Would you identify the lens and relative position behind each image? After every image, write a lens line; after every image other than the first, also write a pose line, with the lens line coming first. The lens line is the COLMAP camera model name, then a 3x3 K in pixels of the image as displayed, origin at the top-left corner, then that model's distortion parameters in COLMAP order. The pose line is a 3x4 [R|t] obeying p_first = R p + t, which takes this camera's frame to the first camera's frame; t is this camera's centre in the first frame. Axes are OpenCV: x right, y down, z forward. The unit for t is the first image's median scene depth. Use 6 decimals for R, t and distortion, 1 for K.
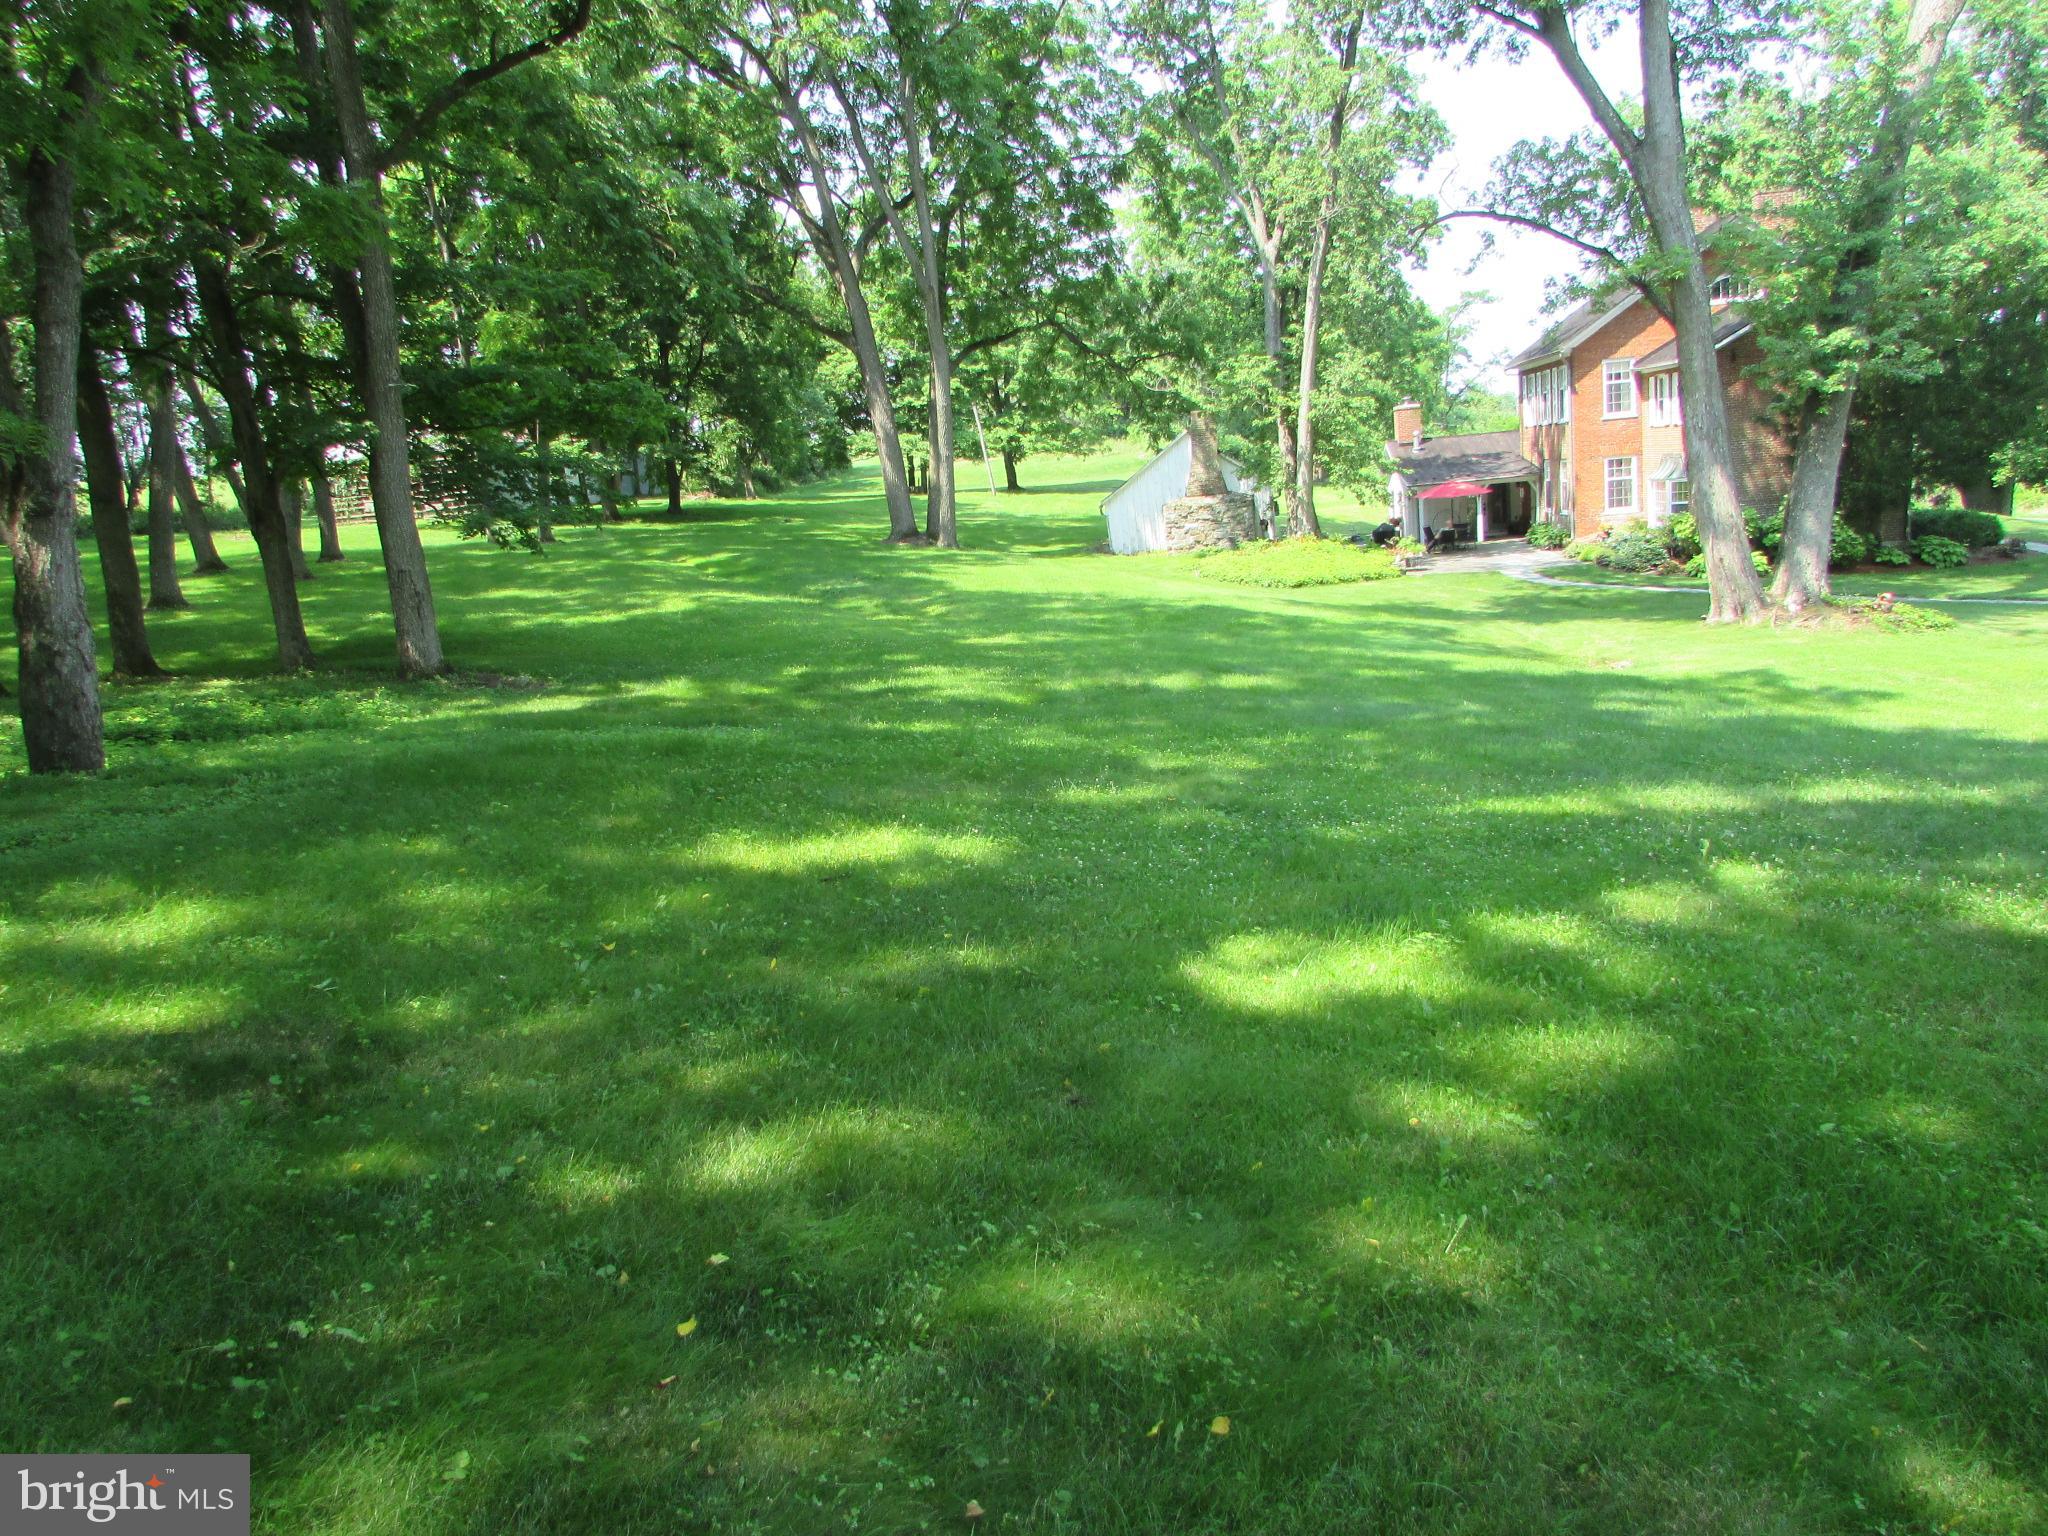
lens RADIAL K [[1428.6, 0, 1024.0], [0, 1428.6, 768.0], [0, 0, 1]] dist [-0.060896, -0.000985]
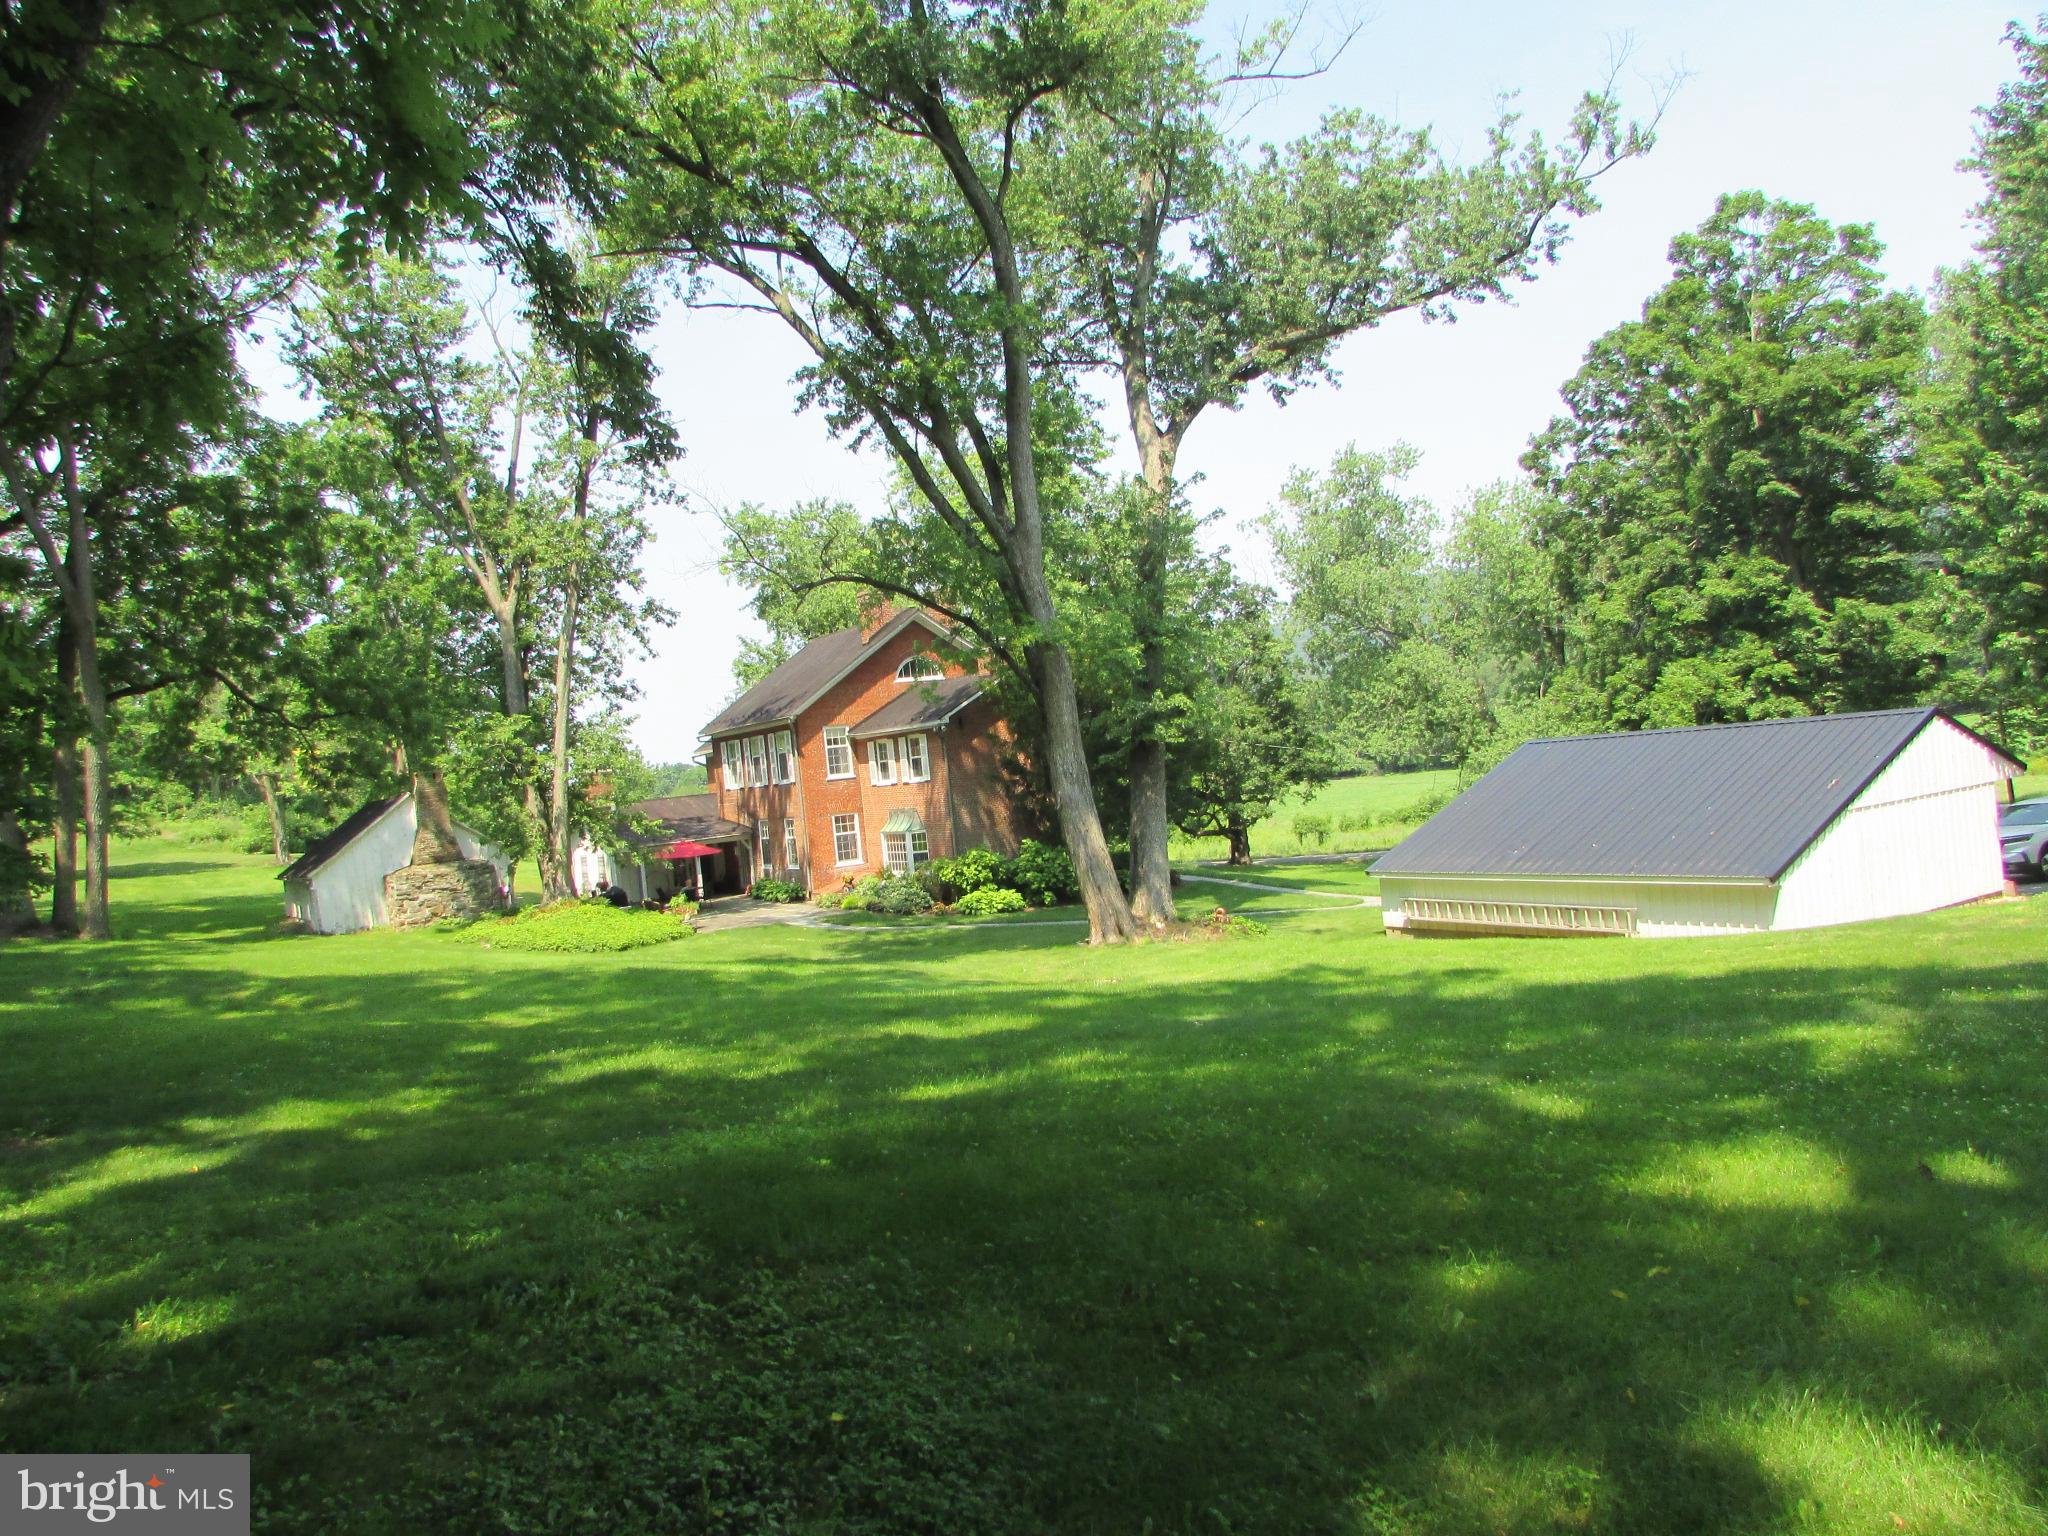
lens RADIAL K [[1420.9, 0, 1024.0], [0, 1420.9, 768.0], [0, 0, 1]] dist [-0.000454, -0.000039]
pose [[0.786301, 0.012389, 0.617719, -0.144483], [0.148316, 0.966780, -0.208182, -0.006969], [-0.599777, 0.255311, 0.758343, 0.079097]]
